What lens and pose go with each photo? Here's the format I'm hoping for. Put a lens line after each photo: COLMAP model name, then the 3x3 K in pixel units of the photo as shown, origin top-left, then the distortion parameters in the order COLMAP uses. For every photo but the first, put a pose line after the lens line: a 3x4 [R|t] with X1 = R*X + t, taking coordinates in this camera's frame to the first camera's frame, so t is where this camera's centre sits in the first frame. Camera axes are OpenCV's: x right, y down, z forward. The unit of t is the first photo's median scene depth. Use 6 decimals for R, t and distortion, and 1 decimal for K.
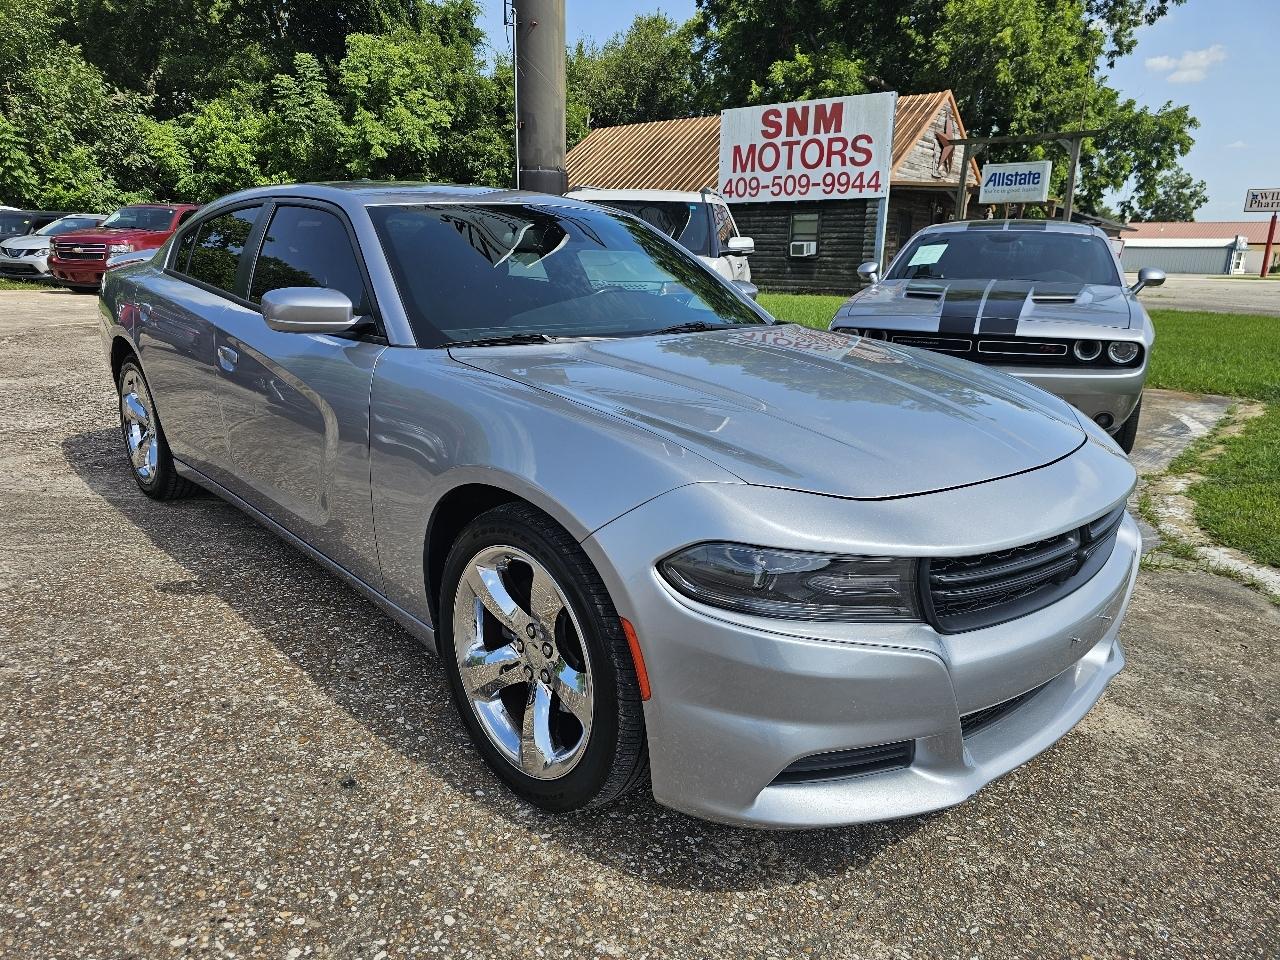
lens RADIAL K [[856.0, 0, 635.0], [0, 856.0, 473.8], [0, 0, 1]] dist [0.033851, -0.020033]
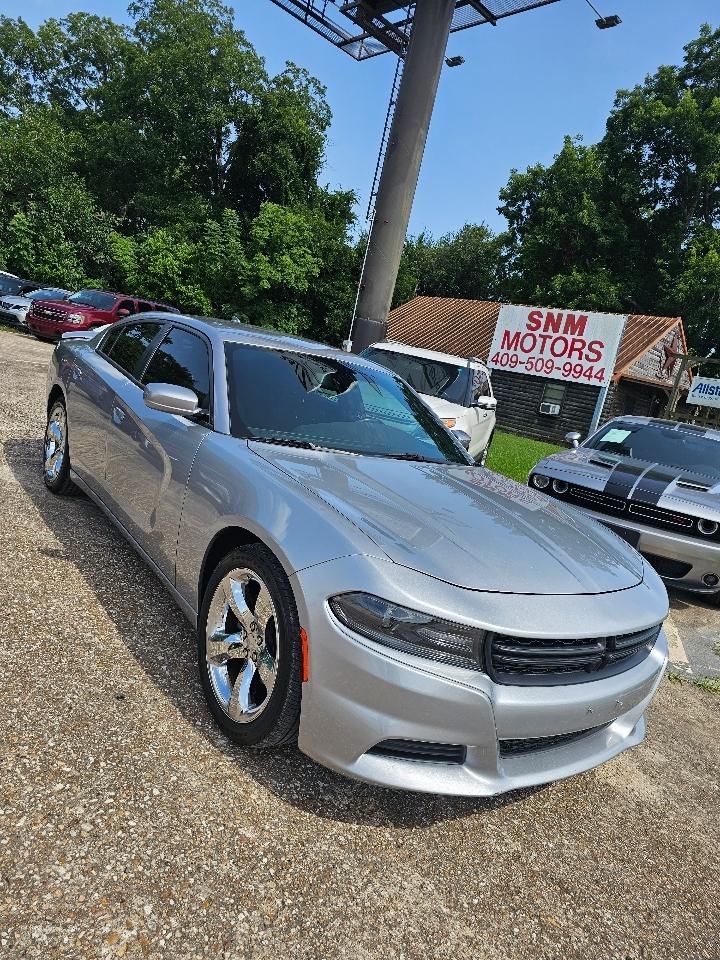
lens RADIAL K [[642.0, 0, 361.4], [0, 642.0, 483.1], [0, 0, 1]] dist [0.033851, -0.020033]
pose [[0.975361, 0.206831, -0.076753, 0.032300], [-0.212931, 0.973597, -0.082277, -0.005302], [0.057710, 0.096593, 0.993650, -0.055724]]
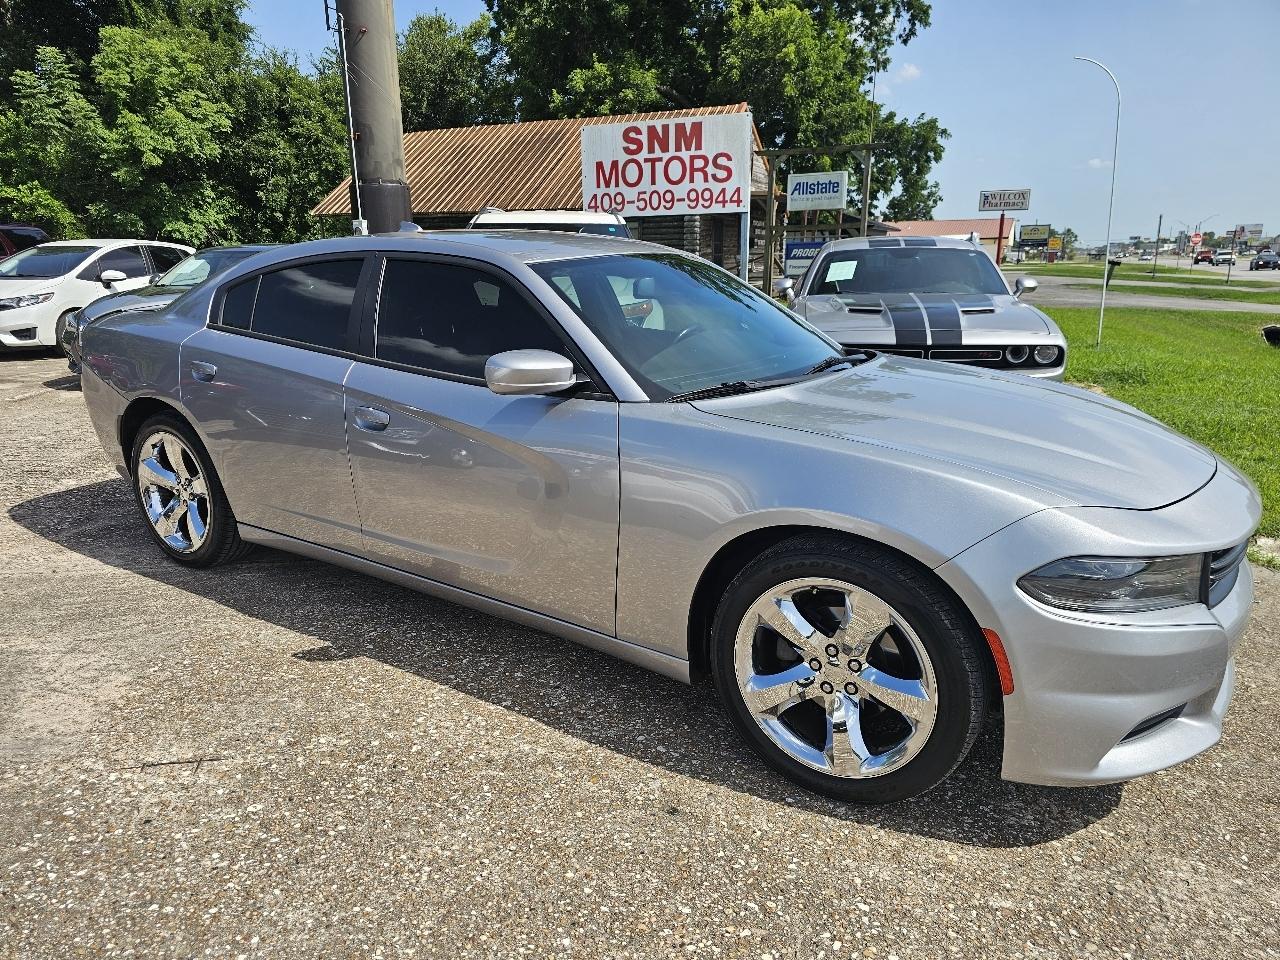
lens RADIAL K [[856.0, 0, 636.1], [0, 856.0, 489.1], [0, 0, 1]] dist [0.033851, -0.020033]
pose [[0.970816, -0.087445, 0.223317, -0.178766], [0.084608, 0.996166, 0.022259, -0.022219], [-0.224408, -0.002715, 0.974492, -0.012955]]
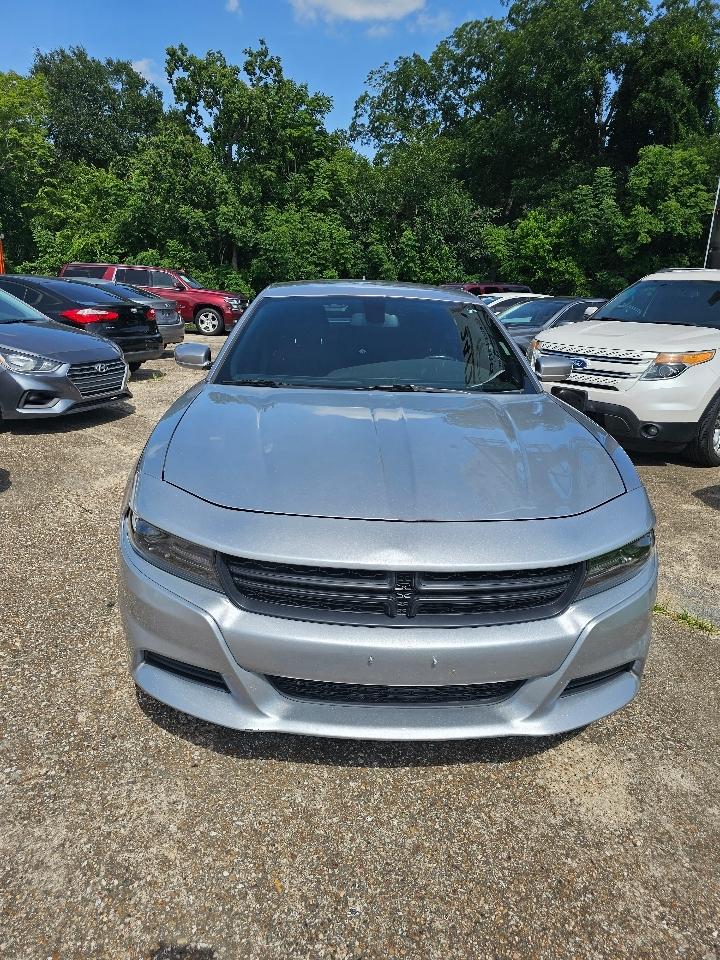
lens RADIAL K [[642.0, 0, 353.1], [0, 642.0, 487.3], [0, 0, 1]] dist [0.033851, -0.020033]
pose [[0.749681, 0.195132, -0.632378, 0.281561], [-0.189624, 0.978814, 0.077233, -0.032925], [0.634052, 0.062014, 0.770800, 0.068376]]
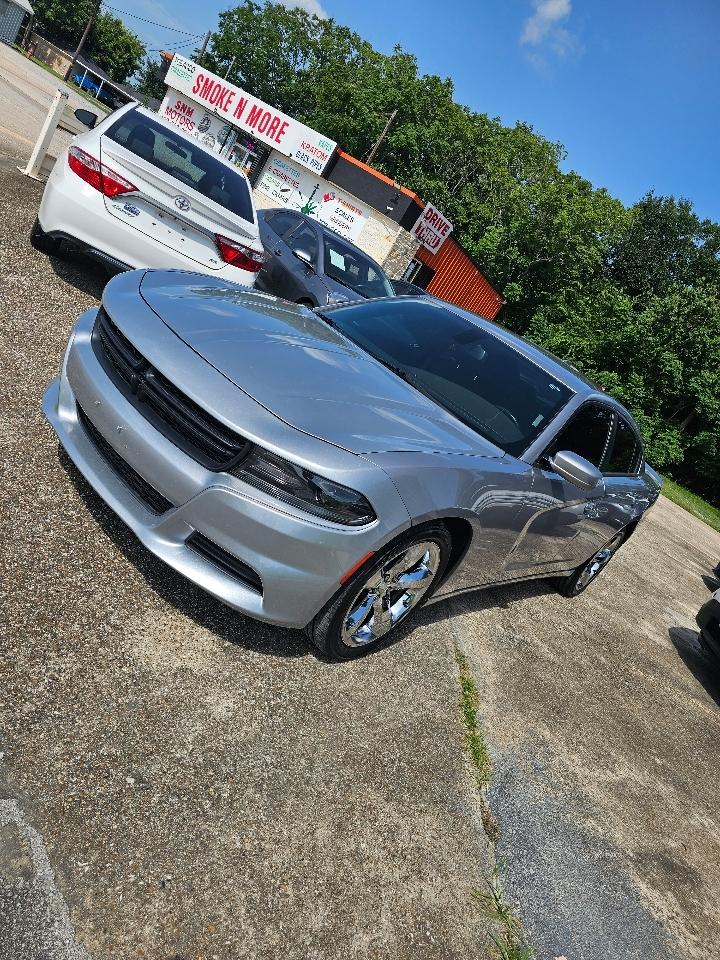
lens RADIAL K [[642.0, 0, 356.4], [0, 642.0, 481.2], [0, 0, 1]] dist [0.033851, -0.020033]
pose [[0.094753, 0.359705, -0.928243, 0.487759], [-0.709245, 0.678705, 0.190608, -0.082727], [0.698565, 0.640291, 0.319428, 0.286501]]
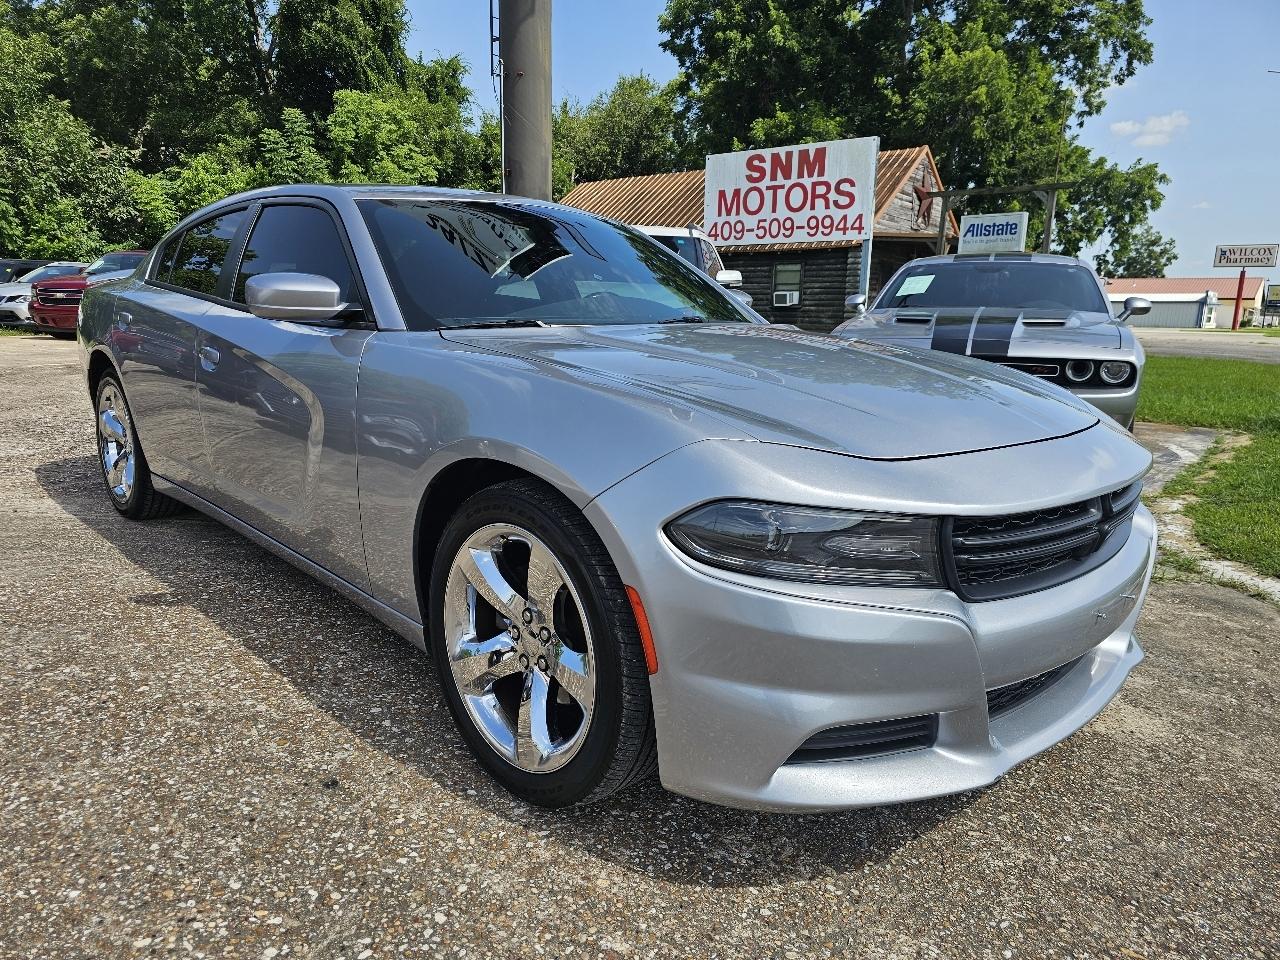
lens RADIAL K [[856.0, 0, 635.1], [0, 856.0, 488.5], [0, 0, 1]] dist [0.033851, -0.020033]
pose [[0.999830, -0.003610, 0.018096, -0.005505], [0.004423, 0.998974, -0.045076, 0.025362], [-0.017914, 0.045148, 0.998820, 0.013862]]
